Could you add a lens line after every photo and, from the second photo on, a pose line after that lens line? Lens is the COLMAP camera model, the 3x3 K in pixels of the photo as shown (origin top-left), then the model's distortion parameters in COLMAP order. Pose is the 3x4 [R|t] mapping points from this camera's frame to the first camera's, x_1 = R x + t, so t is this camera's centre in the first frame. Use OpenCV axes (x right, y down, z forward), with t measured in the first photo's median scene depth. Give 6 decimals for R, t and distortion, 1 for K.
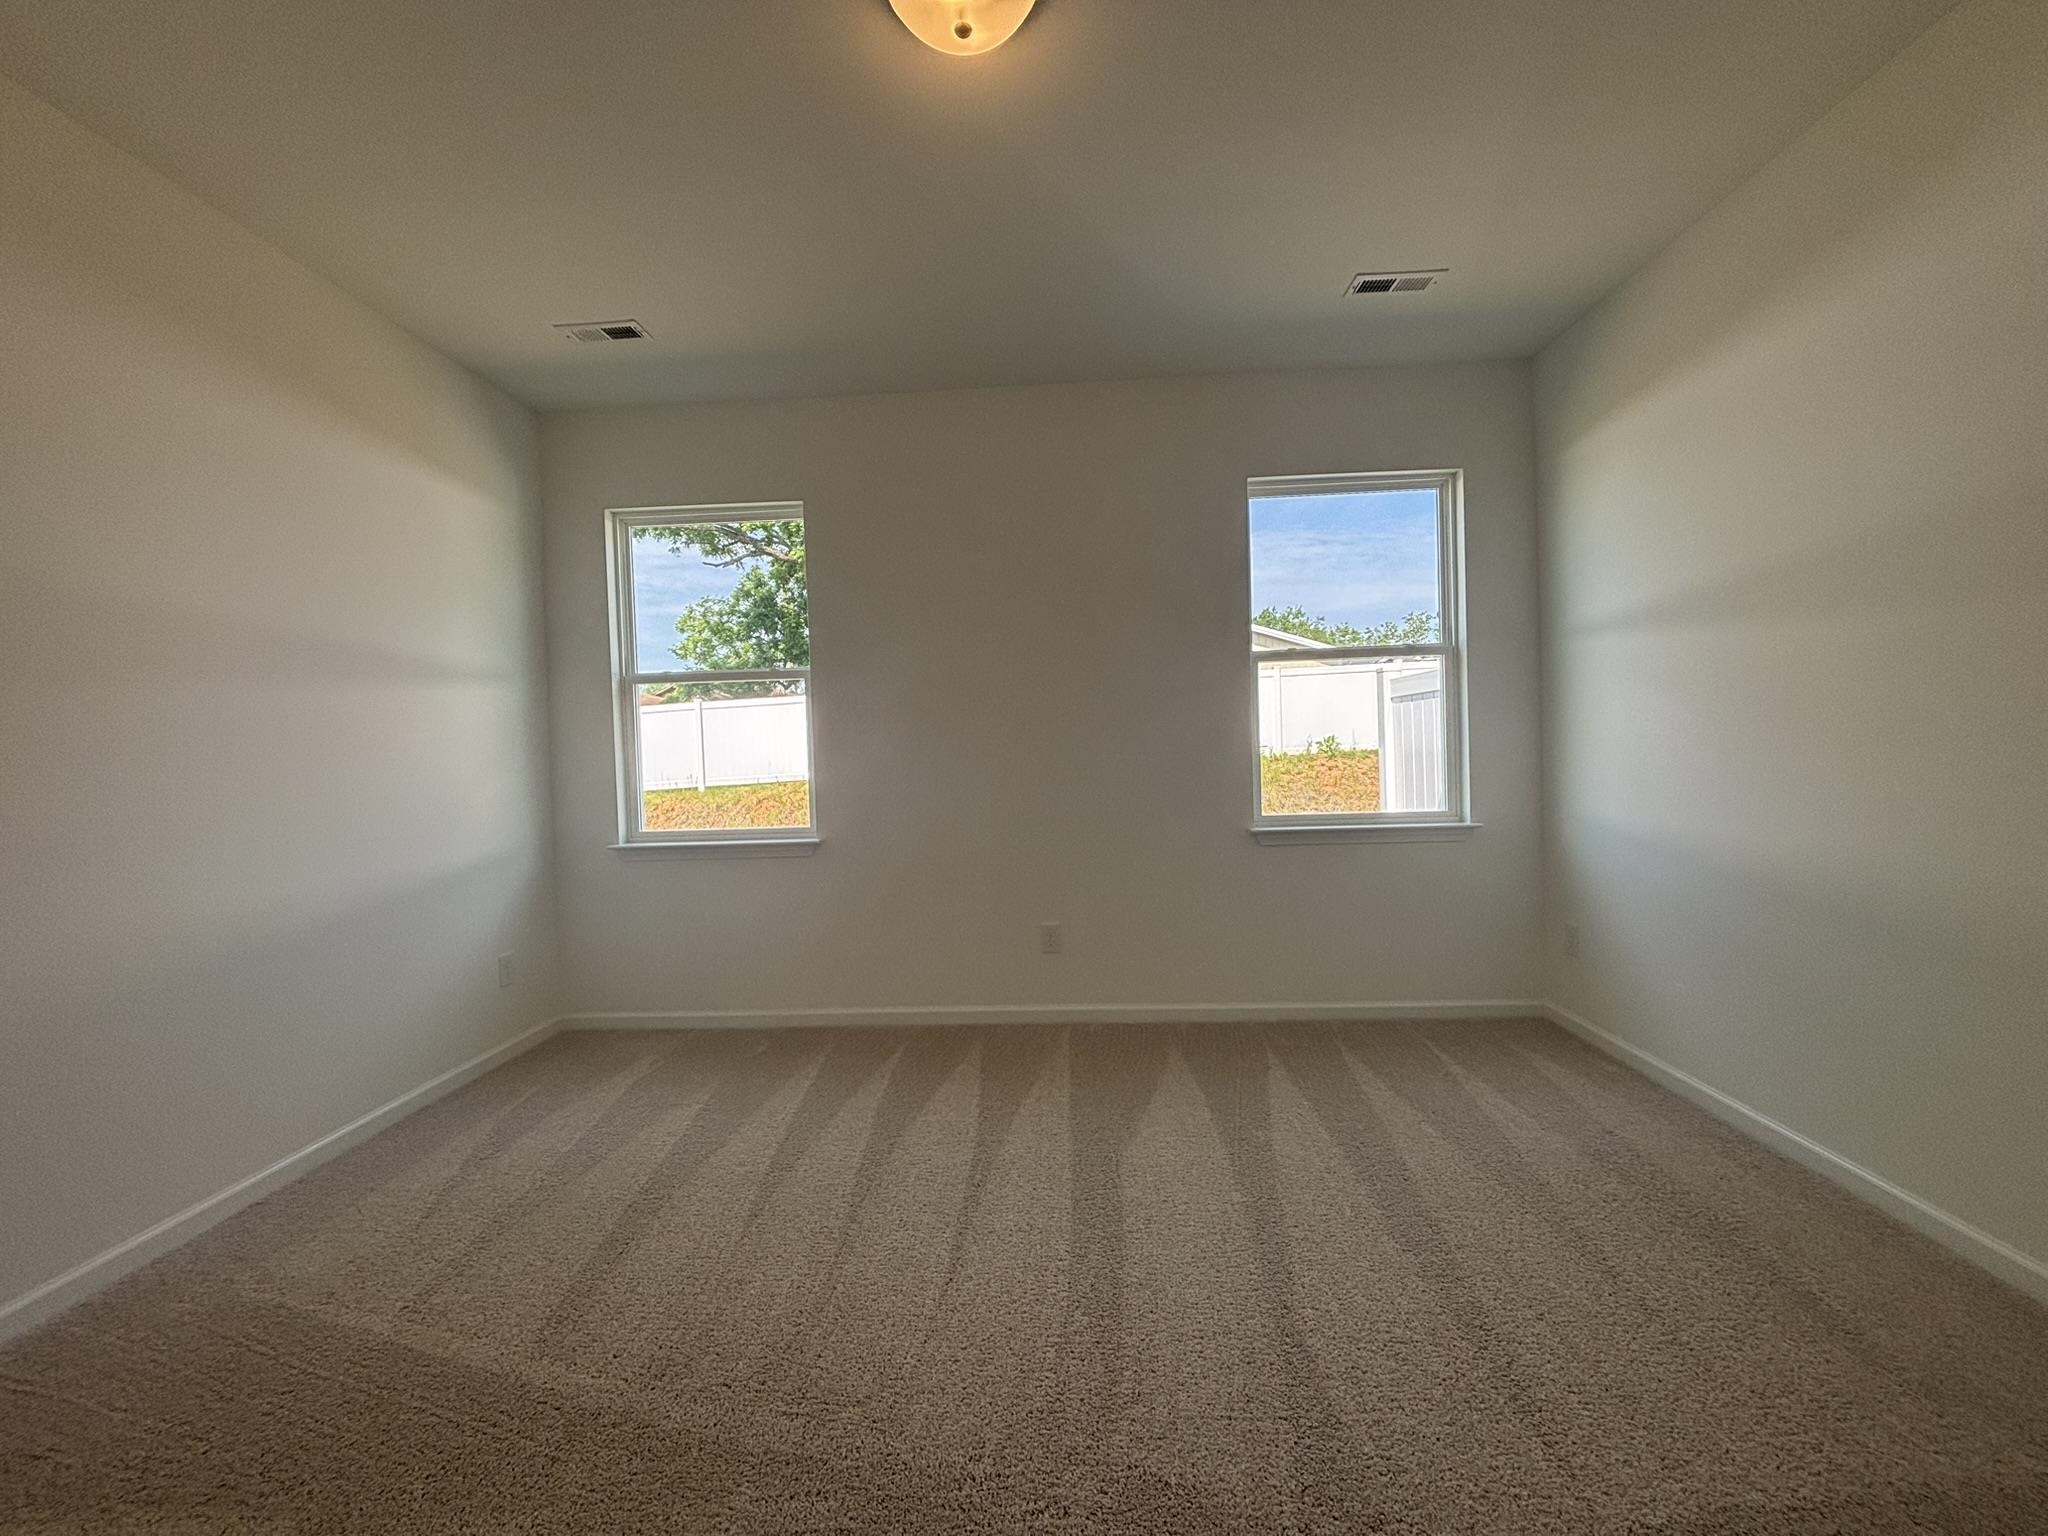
lens RADIAL K [[825.9, 0, 1024.0], [0, 825.9, 768.0], [0, 0, 1]] dist [-0.002895, -0.000221]
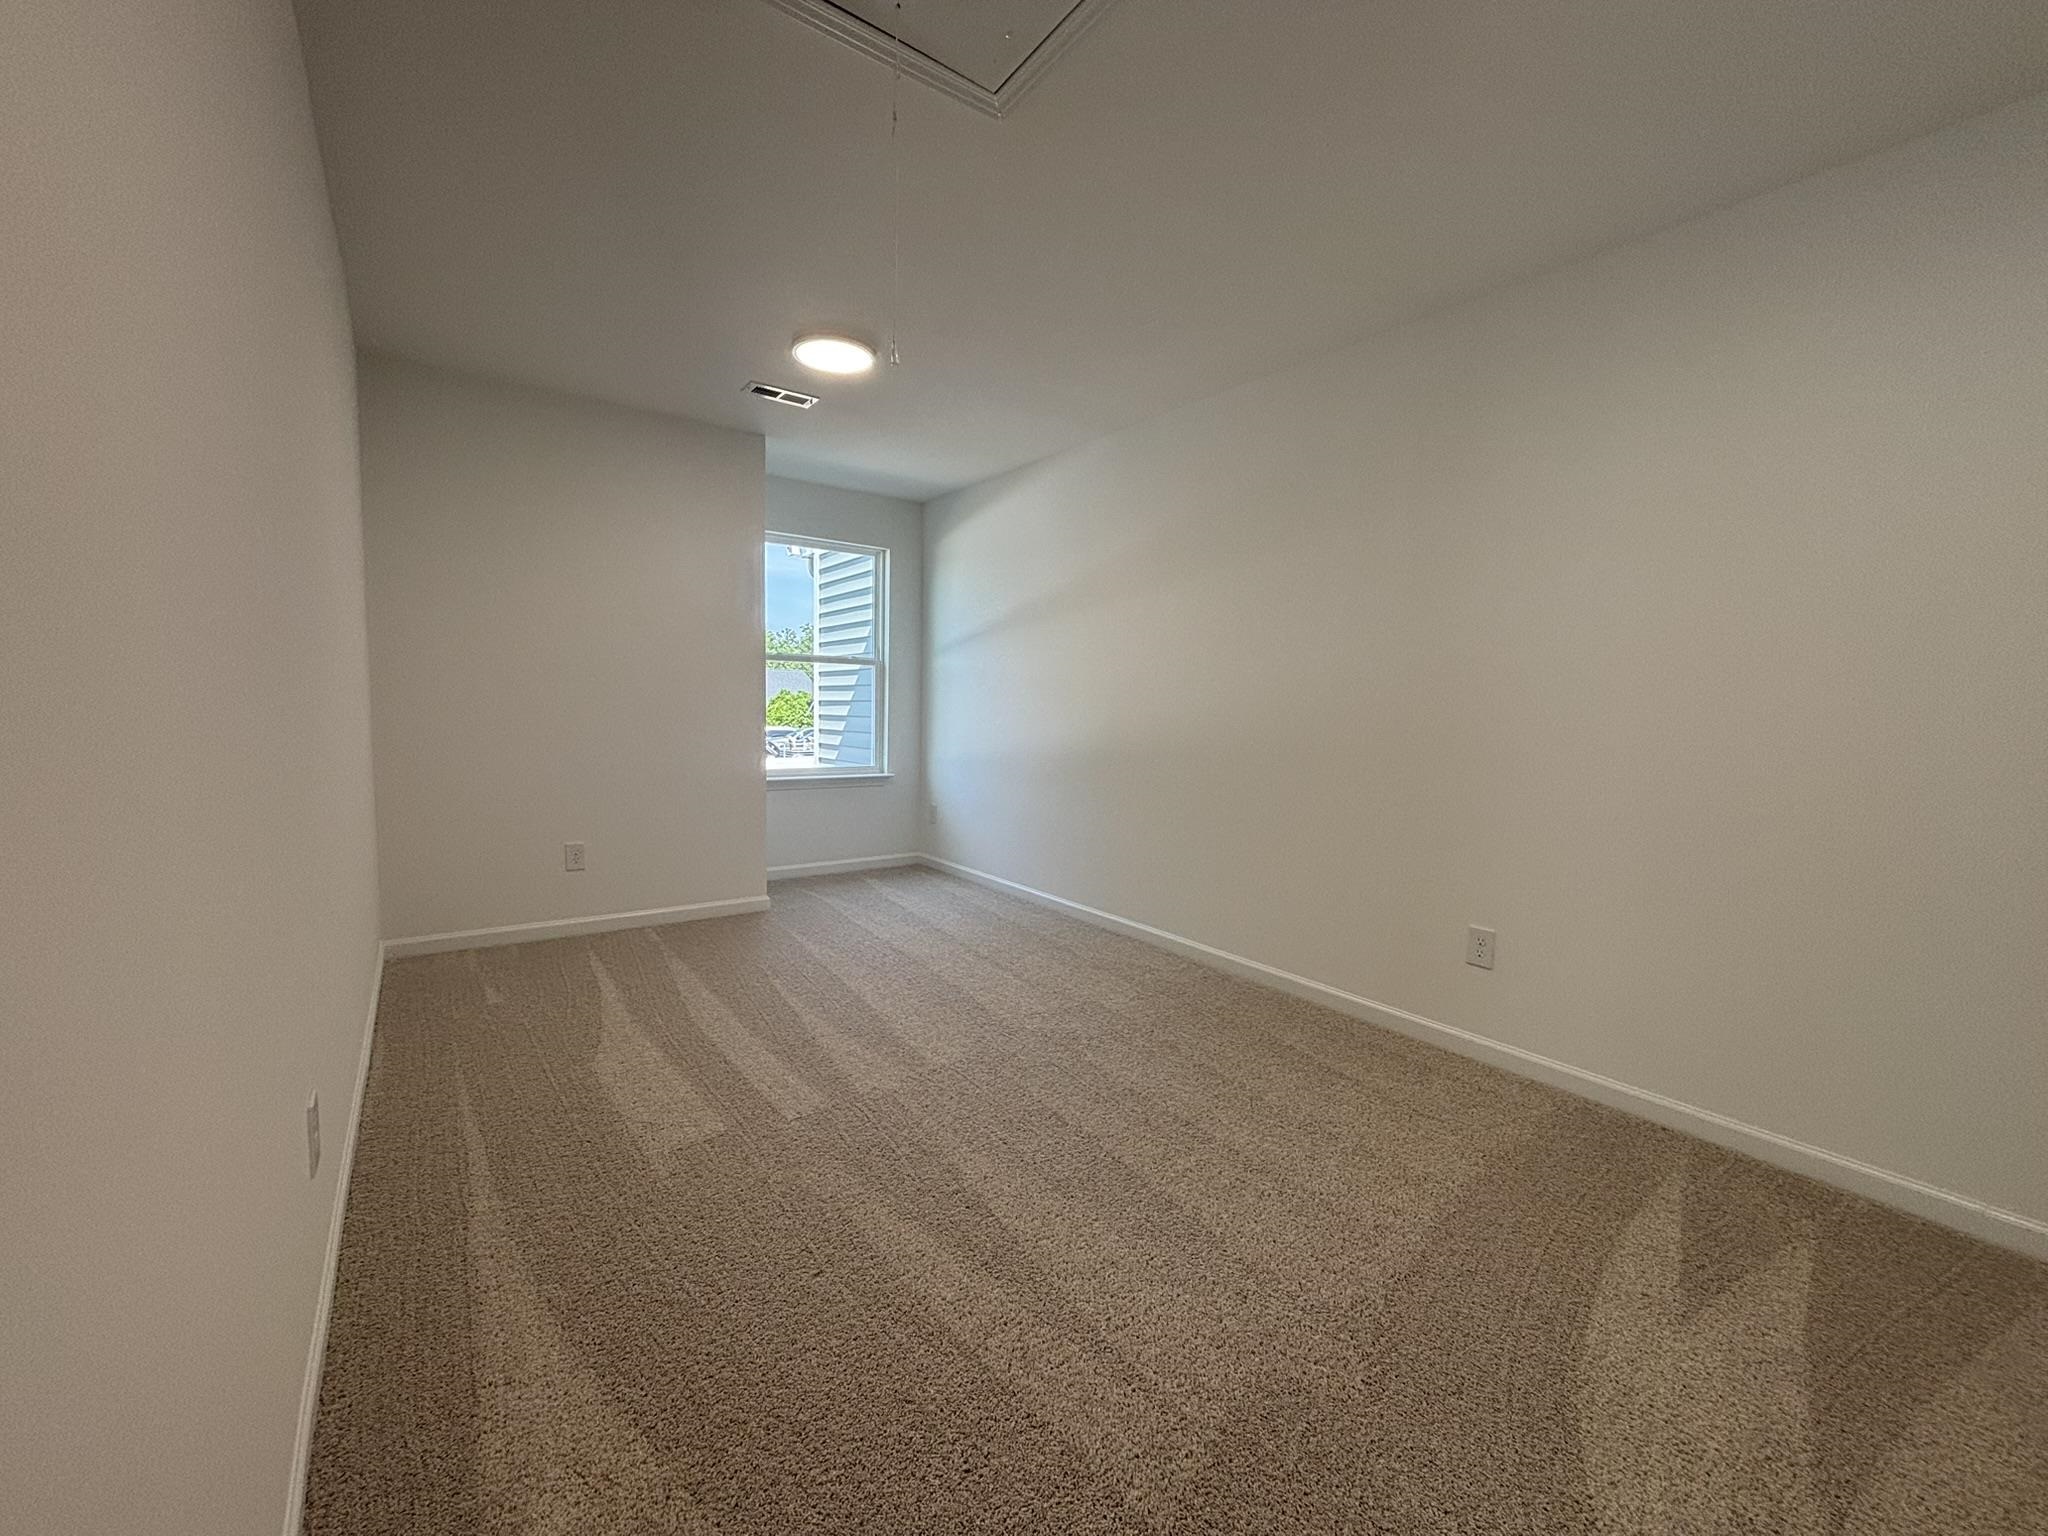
lens RADIAL K [[825.9, 0, 1024.0], [0, 825.9, 768.0], [0, 0, 1]] dist [-0.002895, -0.000221]
pose [[0.790885, -0.004623, 0.611947, -0.269406], [-0.023319, 0.999018, 0.037685, 0.007838], [-0.611520, -0.044075, 0.790000, -0.495883]]
